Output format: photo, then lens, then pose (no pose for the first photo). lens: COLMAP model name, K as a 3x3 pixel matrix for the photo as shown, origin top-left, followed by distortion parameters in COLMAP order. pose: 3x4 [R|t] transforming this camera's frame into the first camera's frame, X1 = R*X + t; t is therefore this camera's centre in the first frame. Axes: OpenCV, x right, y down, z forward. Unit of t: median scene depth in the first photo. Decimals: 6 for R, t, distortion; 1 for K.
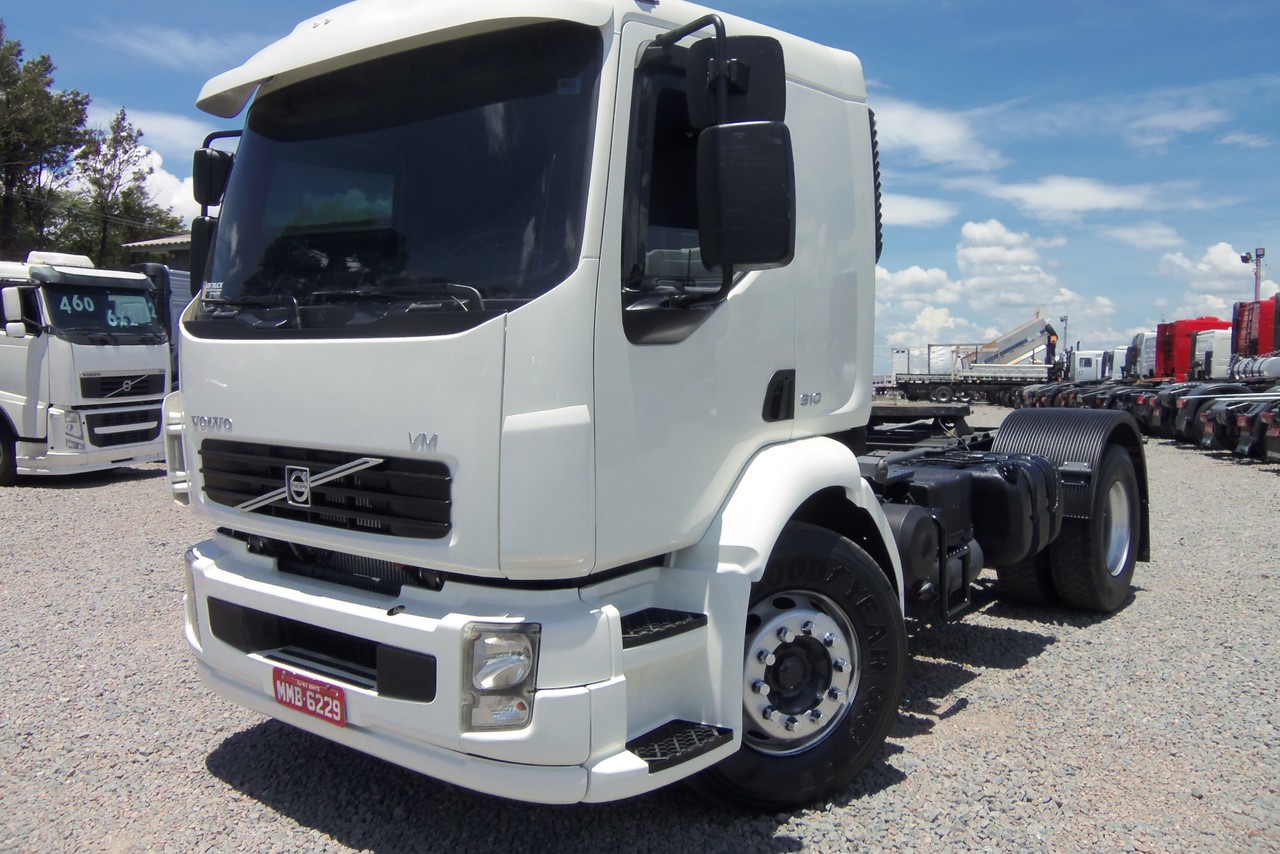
lens RADIAL K [[1024.5, 0, 632.6], [0, 1024.5, 424.9], [0, 0, 1]] dist [-0.007533, -0.009496]
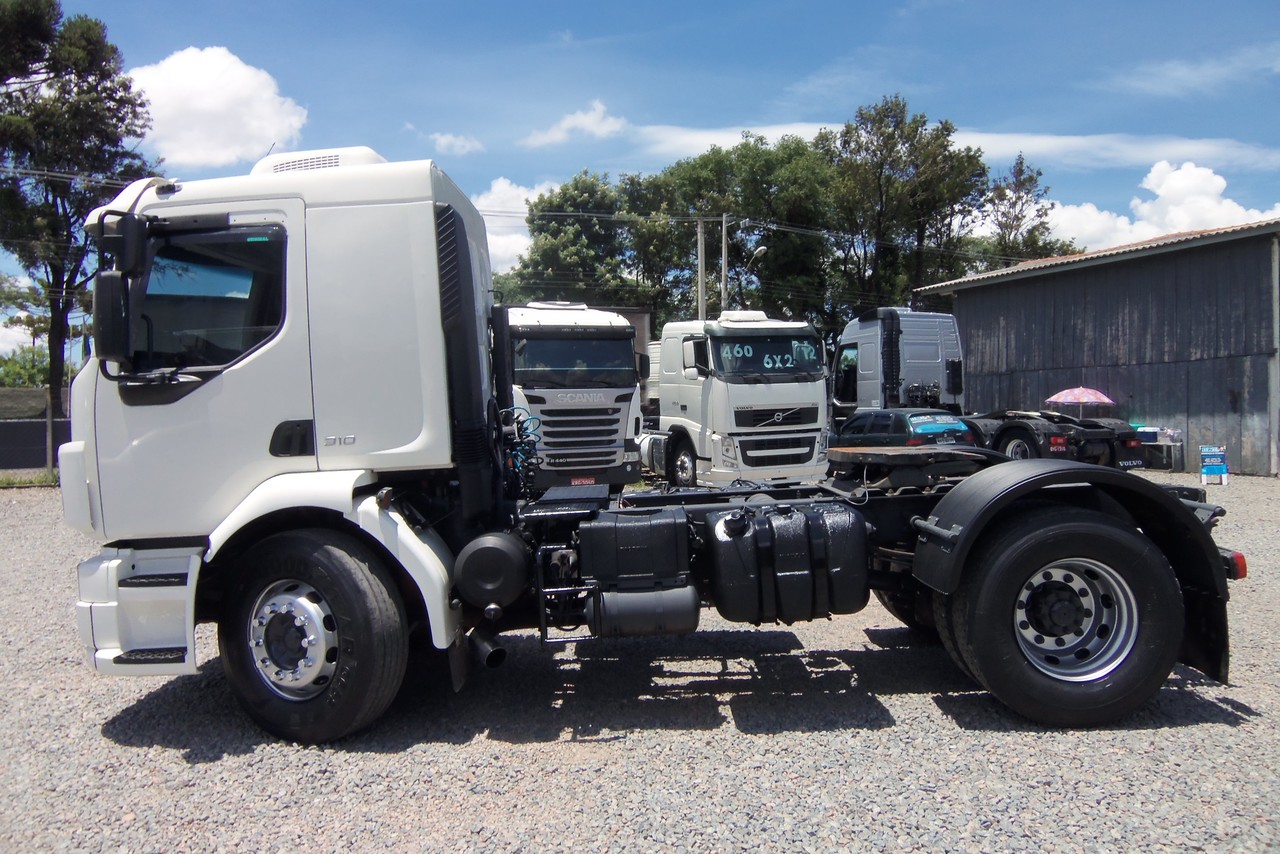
lens RADIAL K [[1024.5, 0, 632.6], [0, 1024.5, 424.9], [0, 0, 1]] dist [-0.007533, -0.009496]
pose [[0.640701, 0.009904, -0.767727, 0.337529], [-0.030651, 0.999450, -0.012687, -0.009005], [0.767179, 0.031660, 0.640652, 0.104173]]
